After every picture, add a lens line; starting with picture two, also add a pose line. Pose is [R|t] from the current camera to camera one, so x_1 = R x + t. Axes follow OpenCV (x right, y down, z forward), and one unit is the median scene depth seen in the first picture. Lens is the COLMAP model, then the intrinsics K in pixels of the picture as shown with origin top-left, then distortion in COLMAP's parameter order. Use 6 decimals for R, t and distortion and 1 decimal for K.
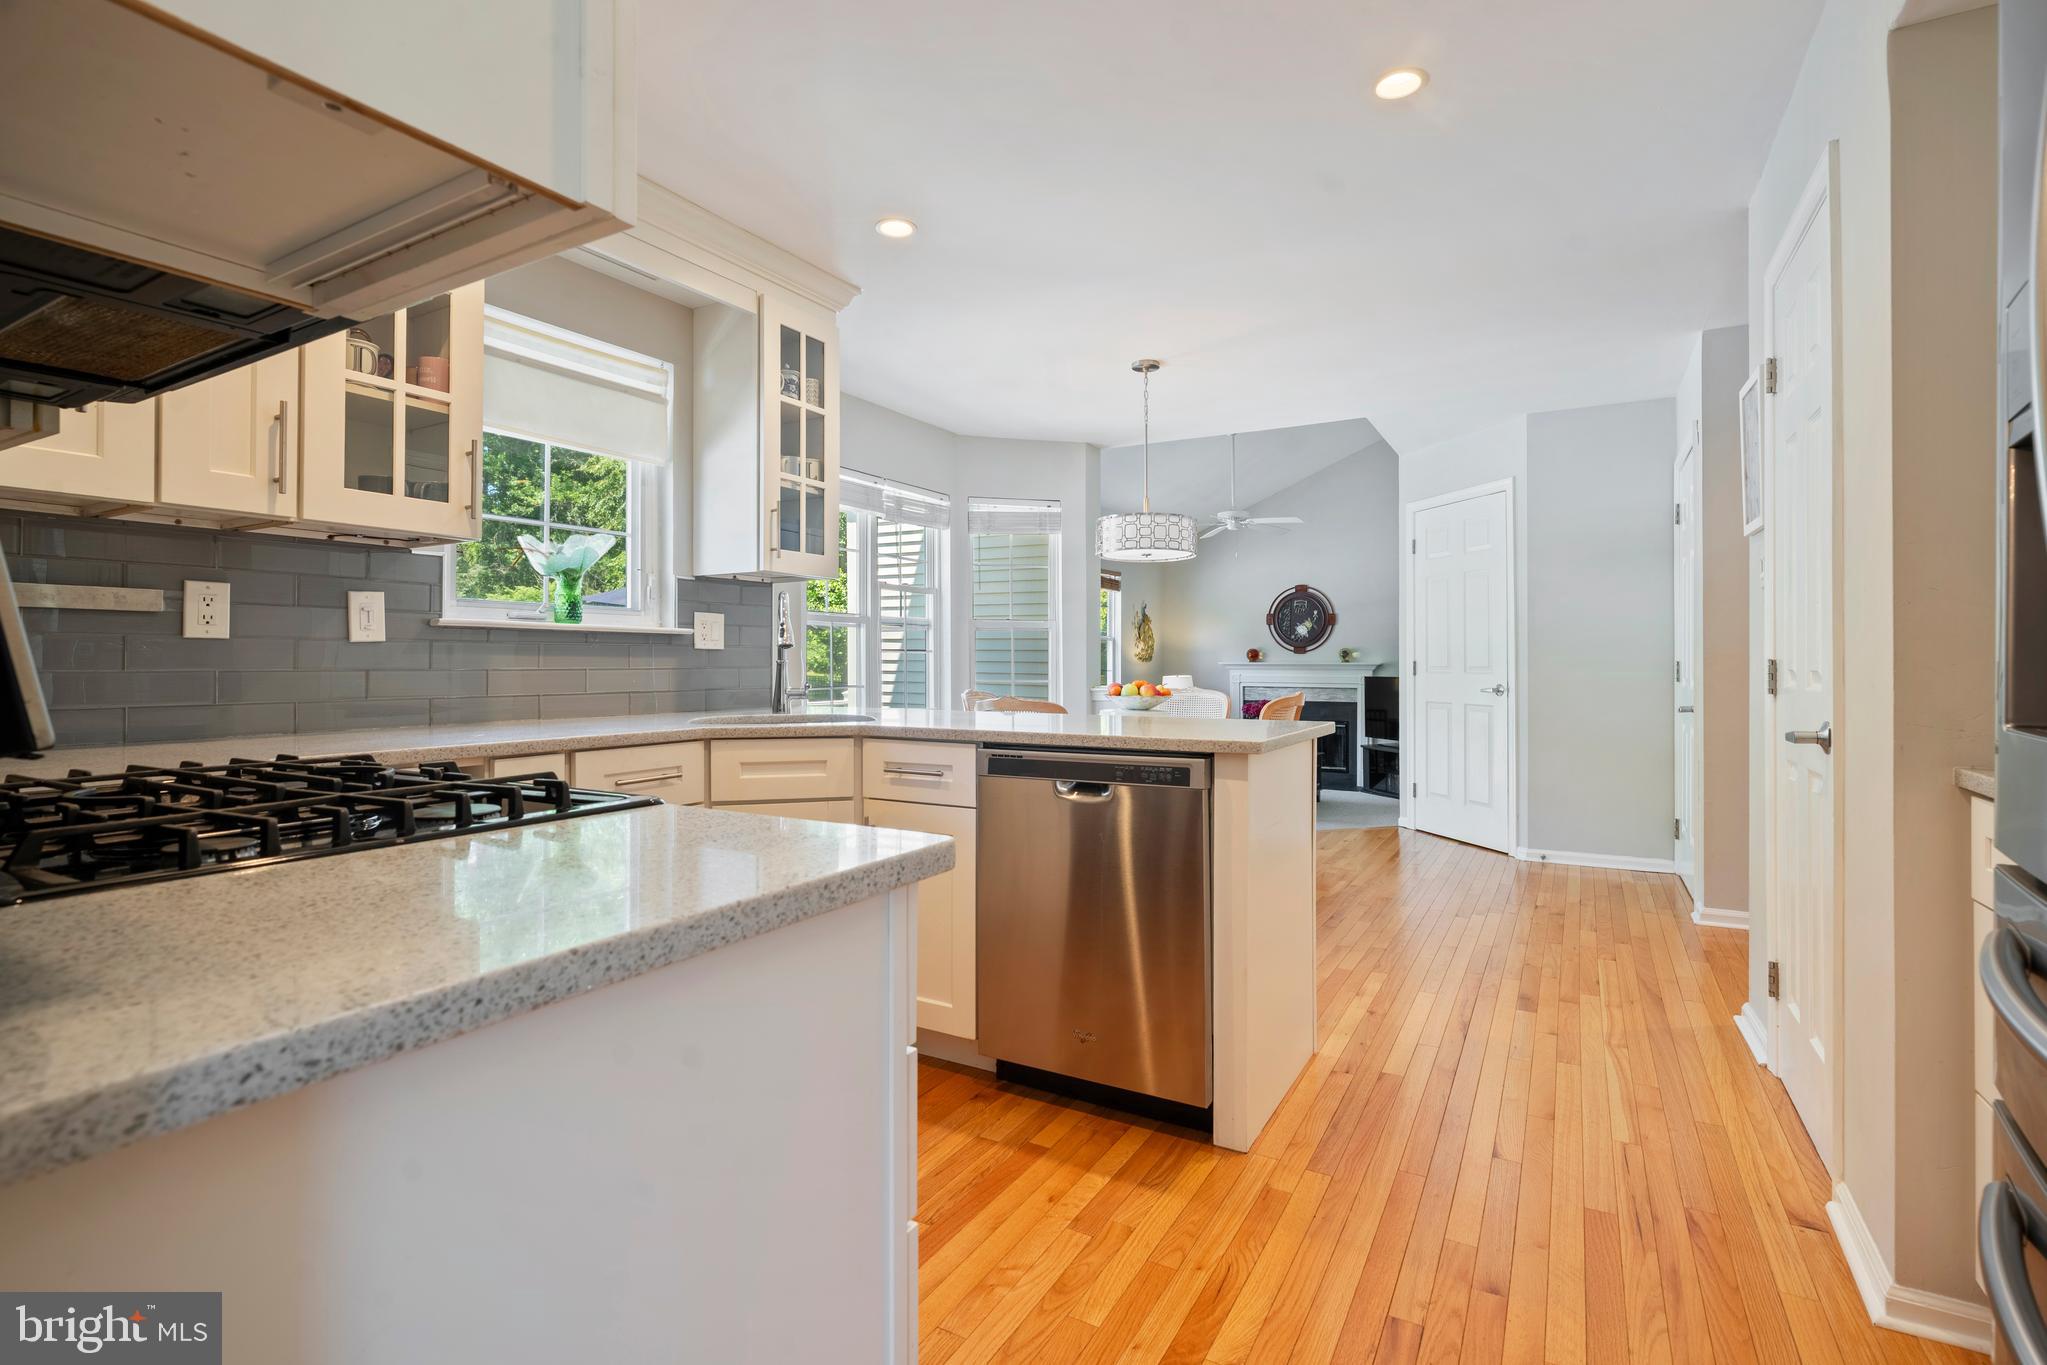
lens RADIAL K [[941.9, 0, 1026.1], [0, 941.9, 667.1], [0, 0, 1]] dist [-0.000881, -0.000262]
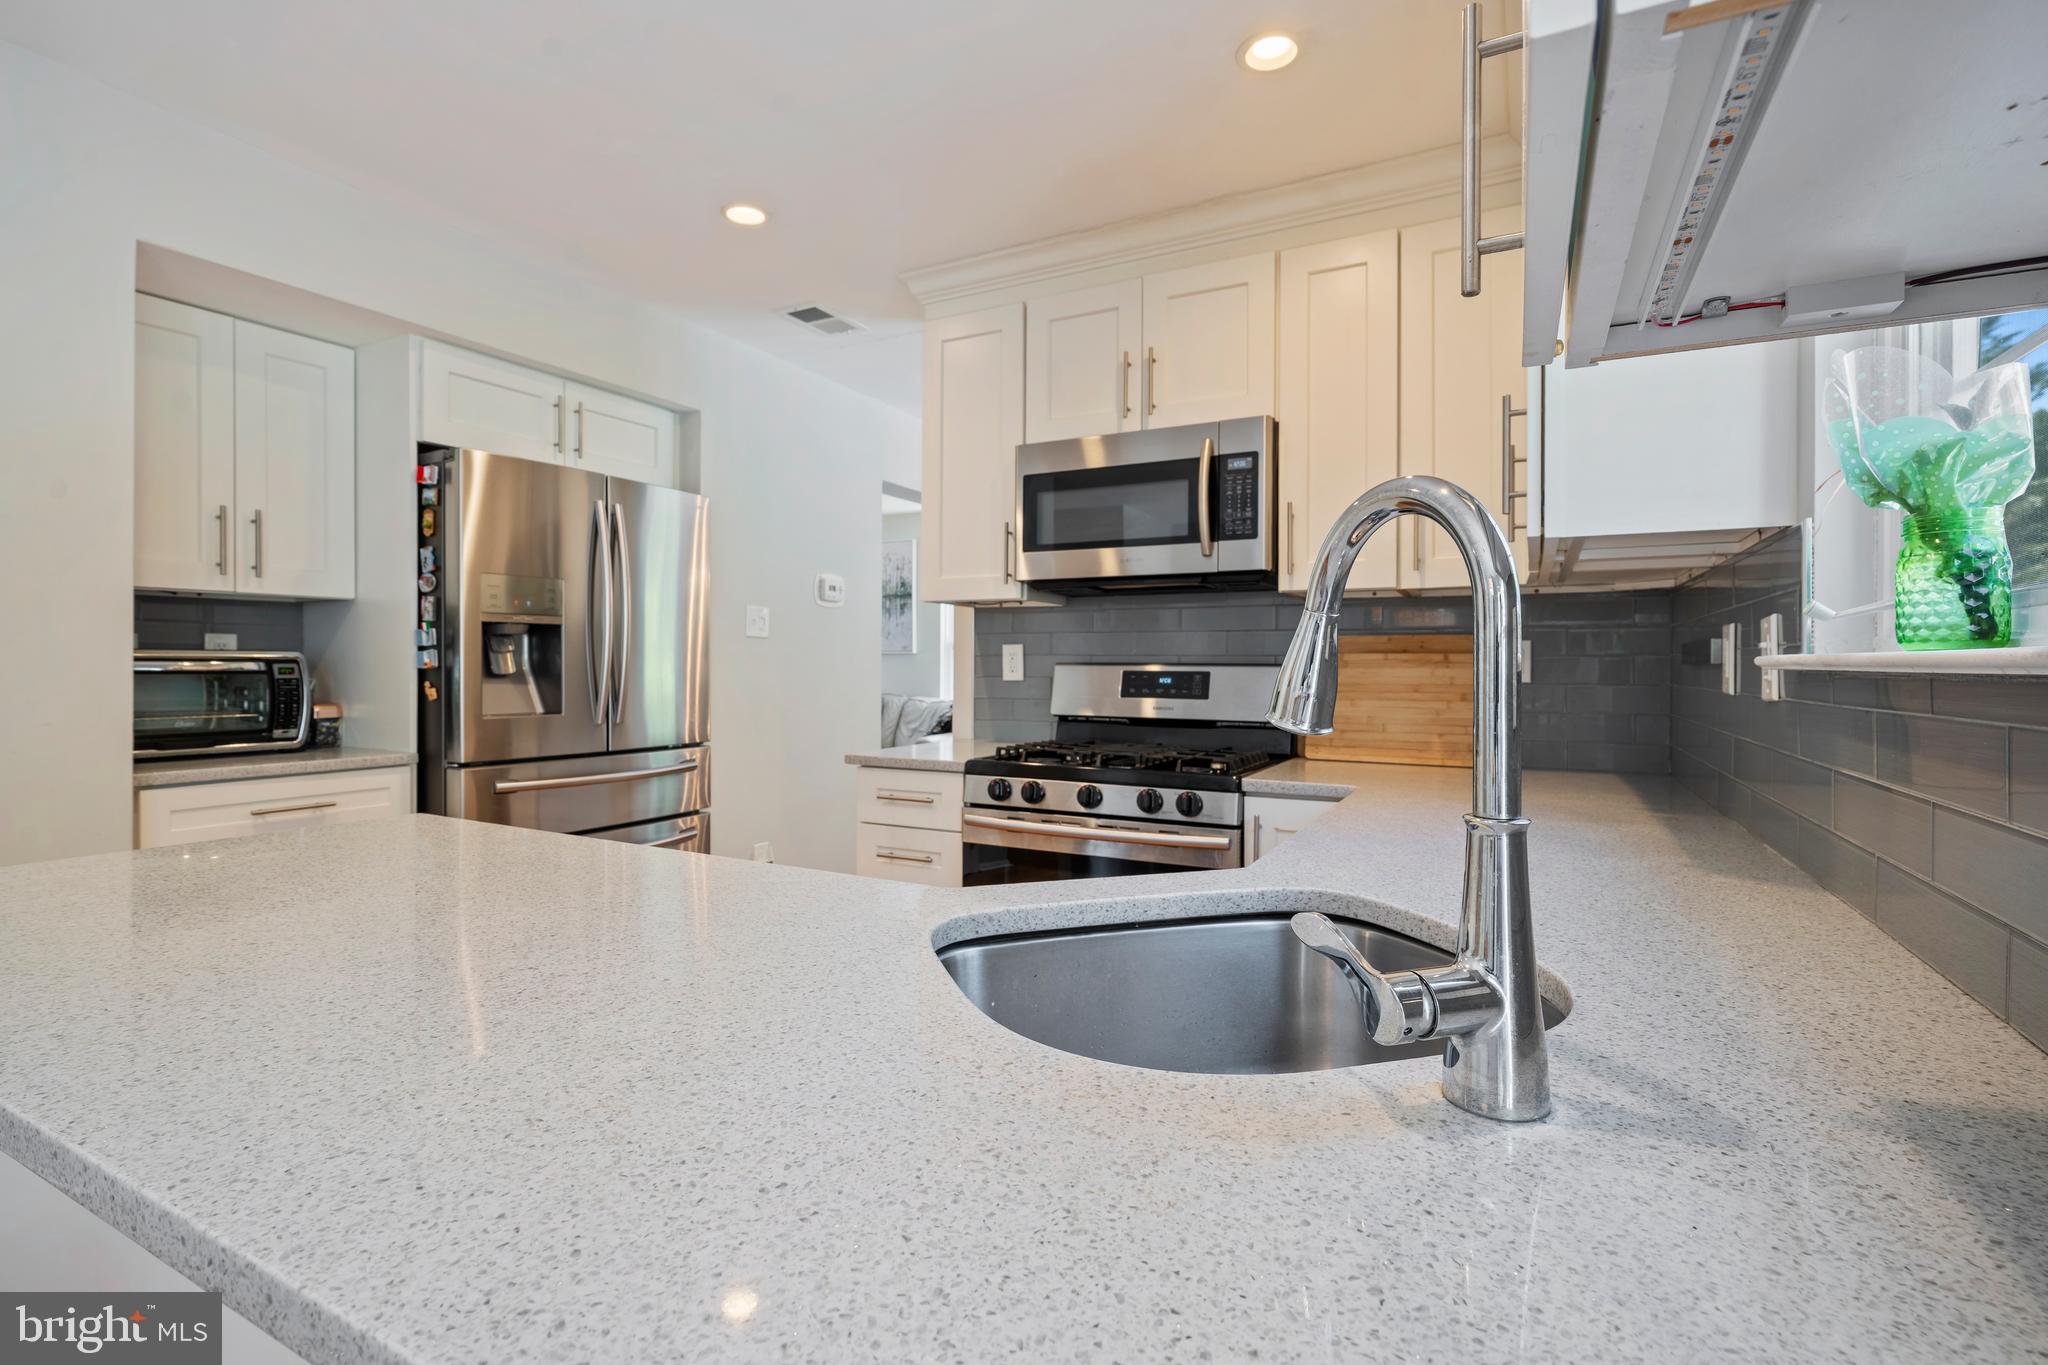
lens RADIAL K [[942.3, 0, 1026.6], [0, 942.3, 667.1], [0, 0, 1]] dist [-0.000881, -0.000262]
pose [[-0.999411, -0.006516, -0.033680, -0.193258], [-0.006774, 0.999948, 0.007569, -0.043633], [0.033629, 0.007793, -0.999404, 1.384601]]
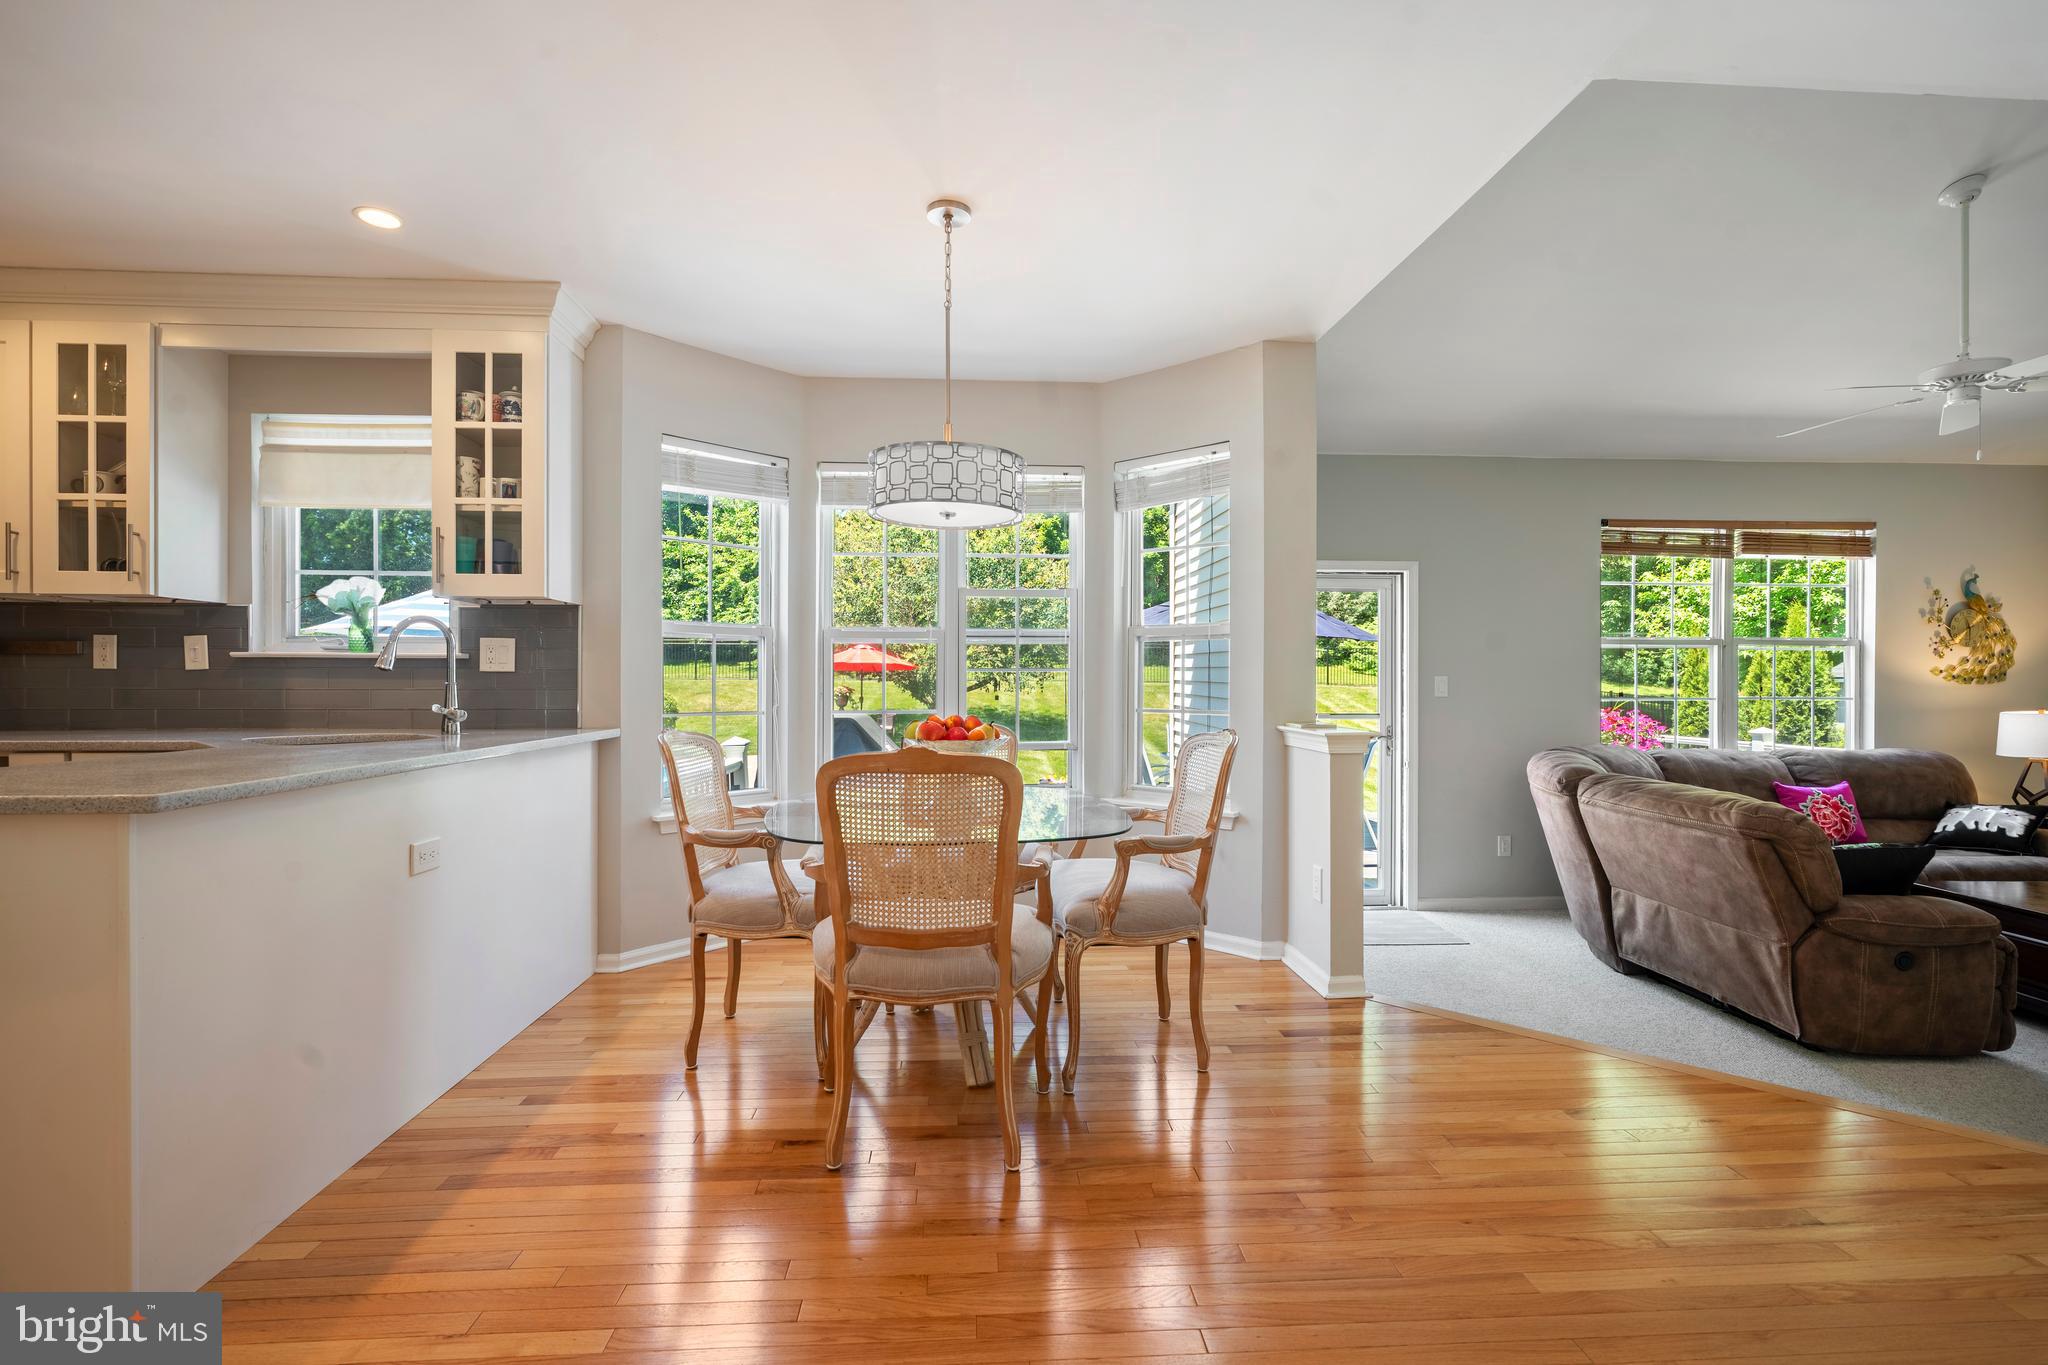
lens RADIAL K [[942.3, 0, 1026.6], [0, 942.3, 667.1], [0, 0, 1]] dist [-0.000881, -0.000262]
pose [[0.562094, -0.010563, -0.827006, 1.072122], [-0.005998, 0.999840, -0.016847, -0.013471], [0.827052, 0.014430, 0.561941, 1.103820]]
